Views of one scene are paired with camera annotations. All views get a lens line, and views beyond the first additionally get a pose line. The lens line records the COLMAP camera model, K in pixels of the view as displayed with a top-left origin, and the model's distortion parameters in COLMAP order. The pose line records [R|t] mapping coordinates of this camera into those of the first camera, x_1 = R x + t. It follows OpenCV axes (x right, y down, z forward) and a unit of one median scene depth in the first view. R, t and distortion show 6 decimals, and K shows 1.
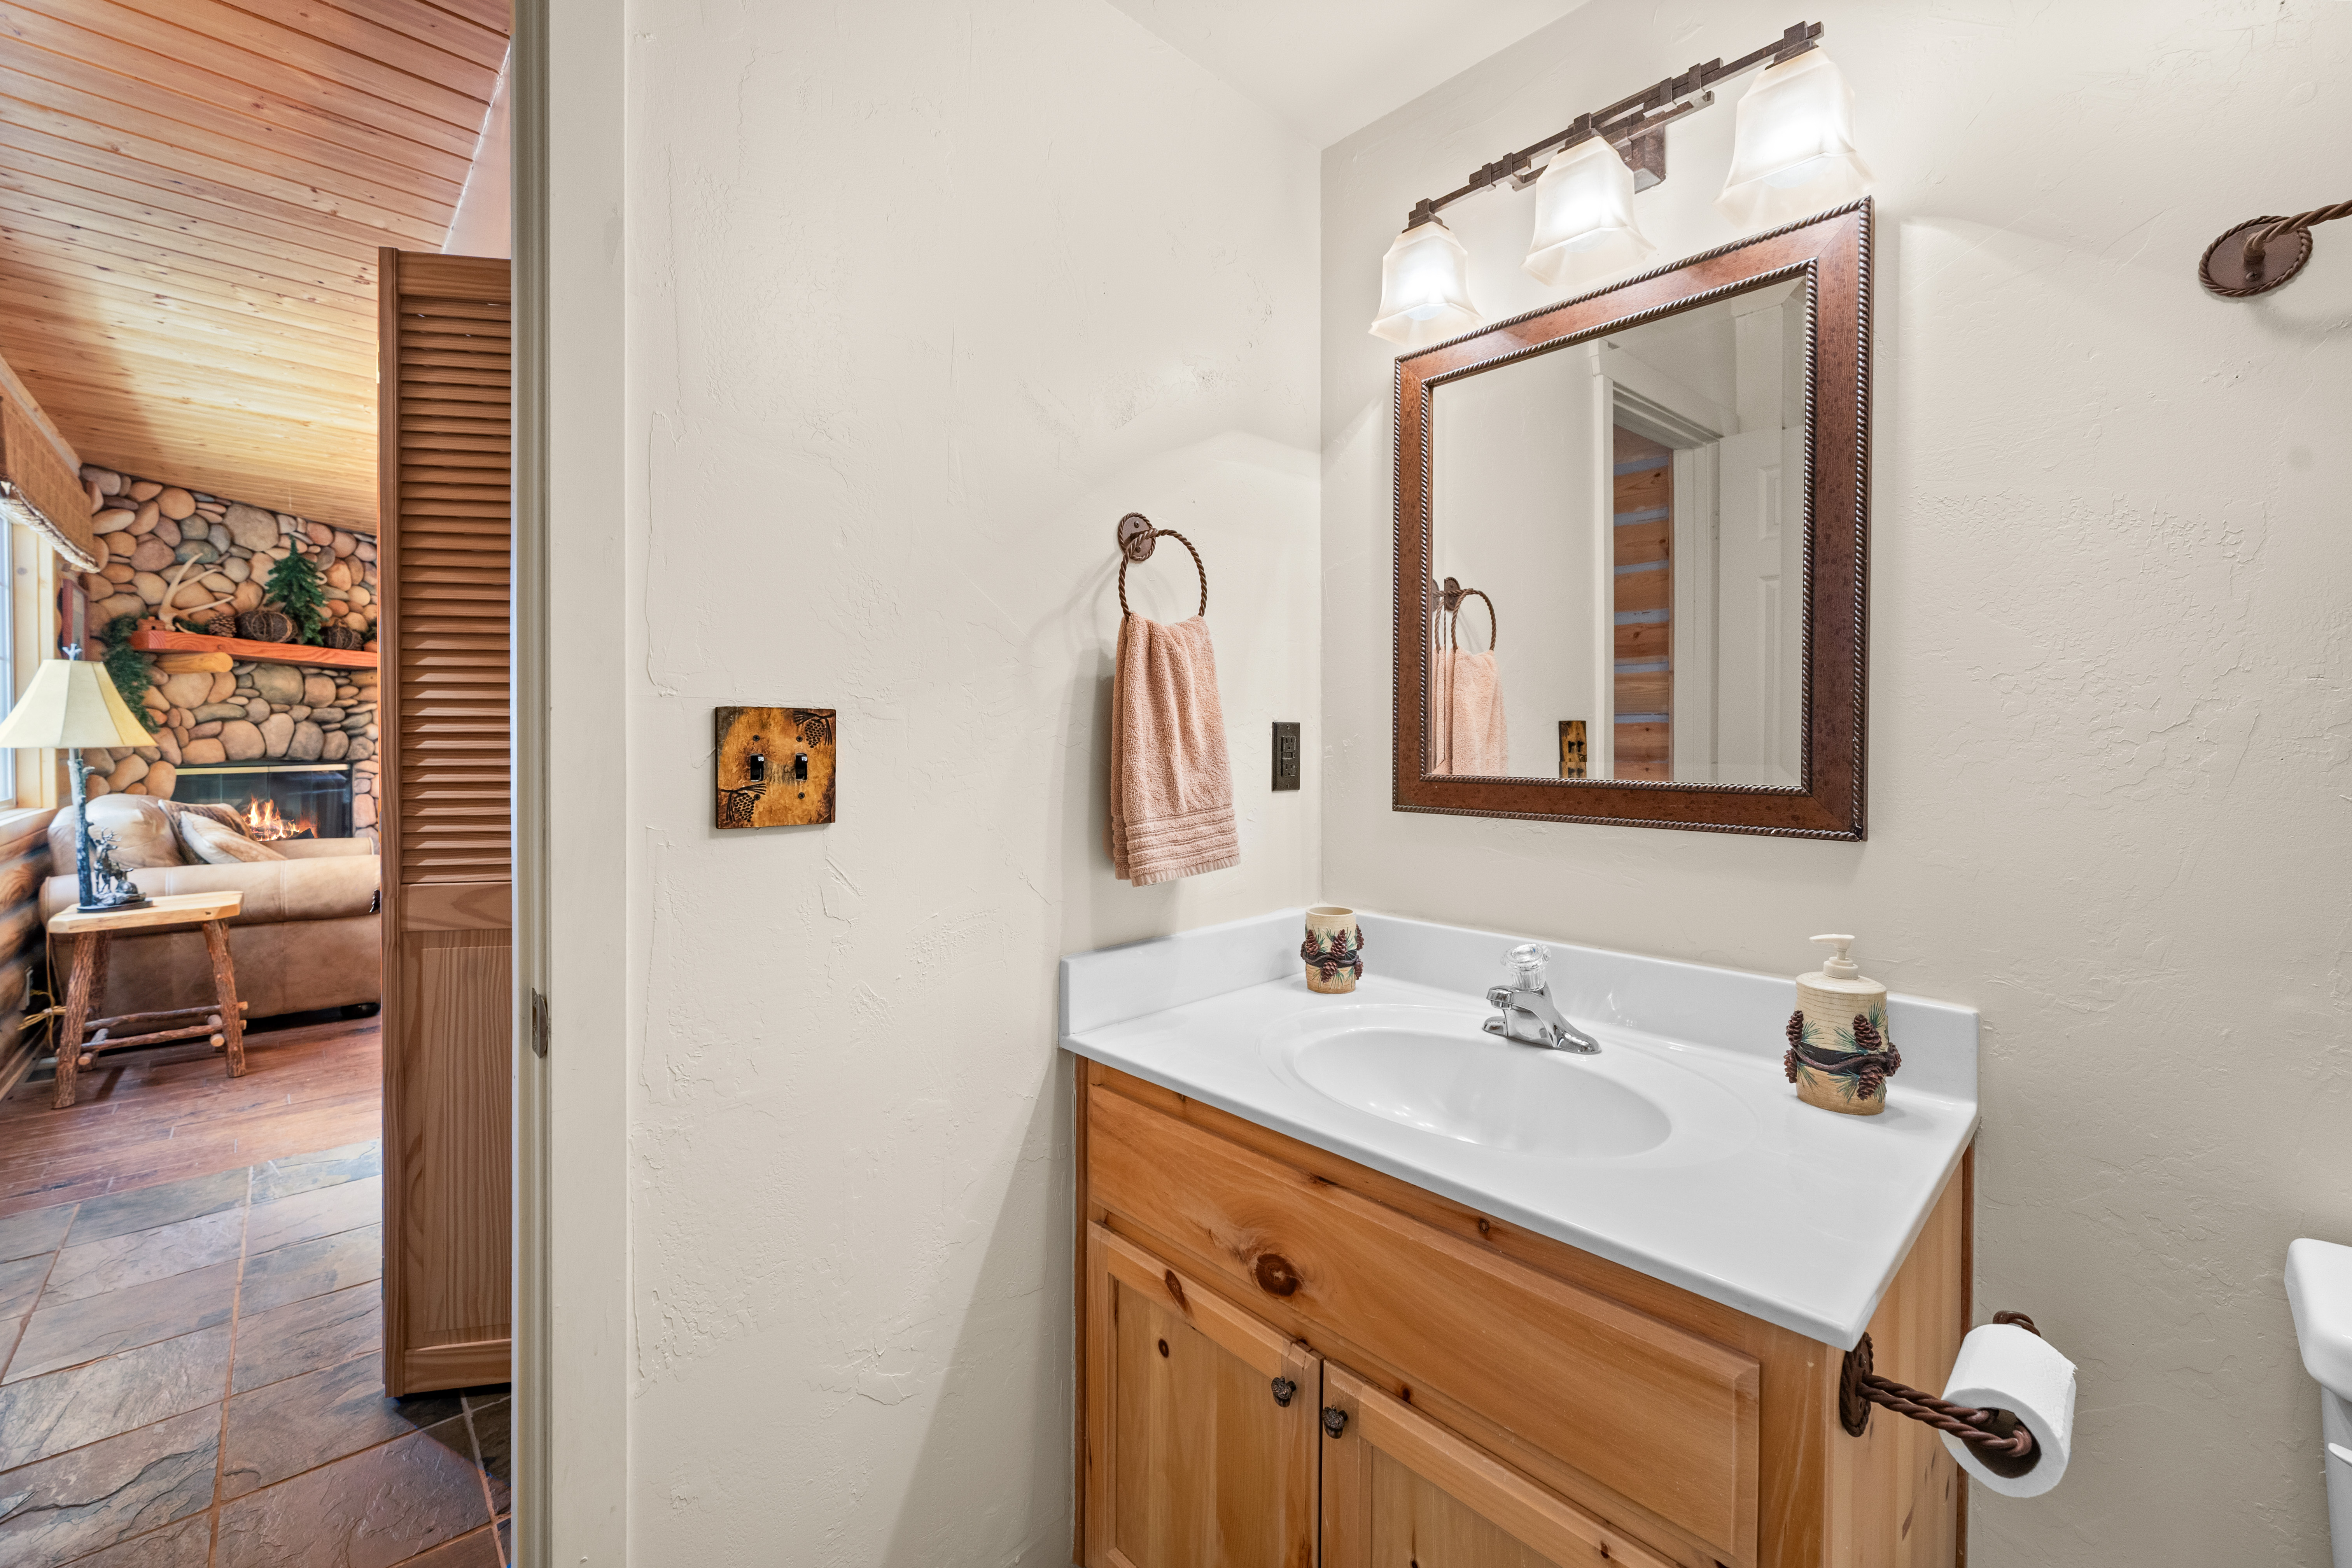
lens RADIAL K [[949.4, 0, 1167.5], [0, 949.4, 737.6], [0, 0, 1]] dist [-0.000319, -0.000262]
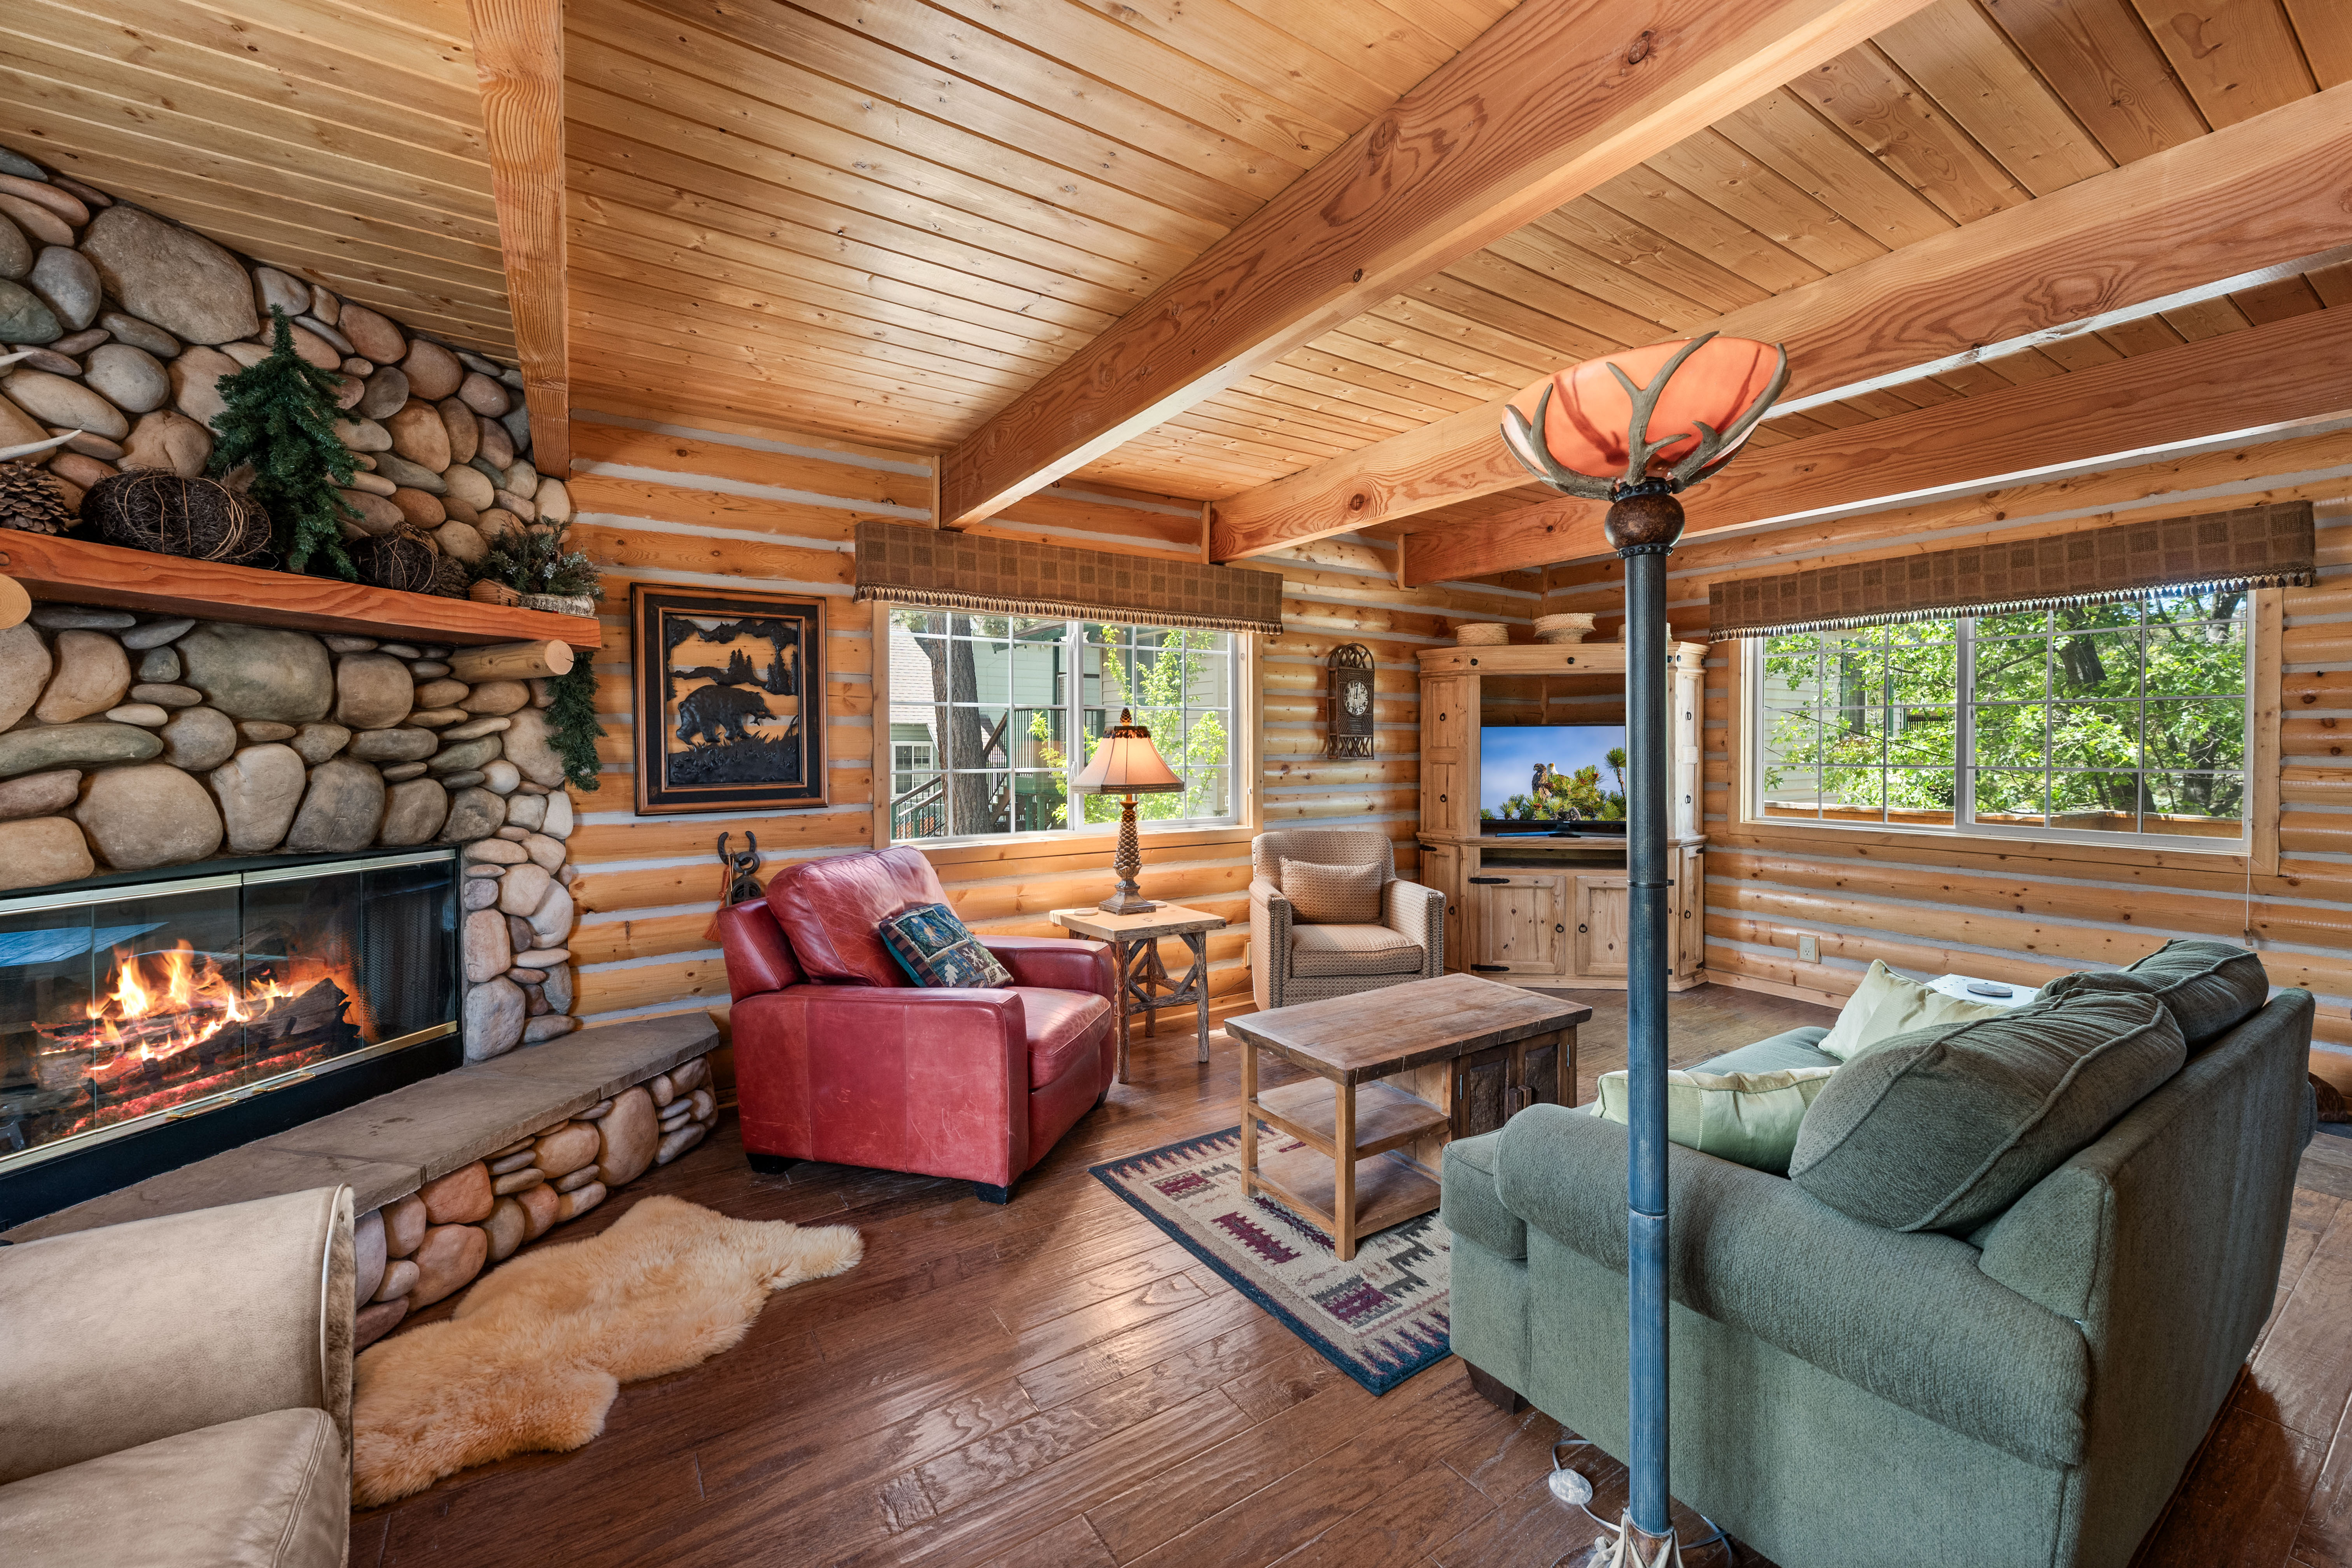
lens RADIAL K [[940.2, 0, 1179.4], [0, 940.2, 745.6], [0, 0, 1]] dist [0.000497, 0.000119]
pose [[0.983506, -0.003993, -0.180830, -0.467691], [0.004615, 0.999985, 0.003021, -0.024473], [0.180815, -0.003805, 0.983510, 0.667442]]
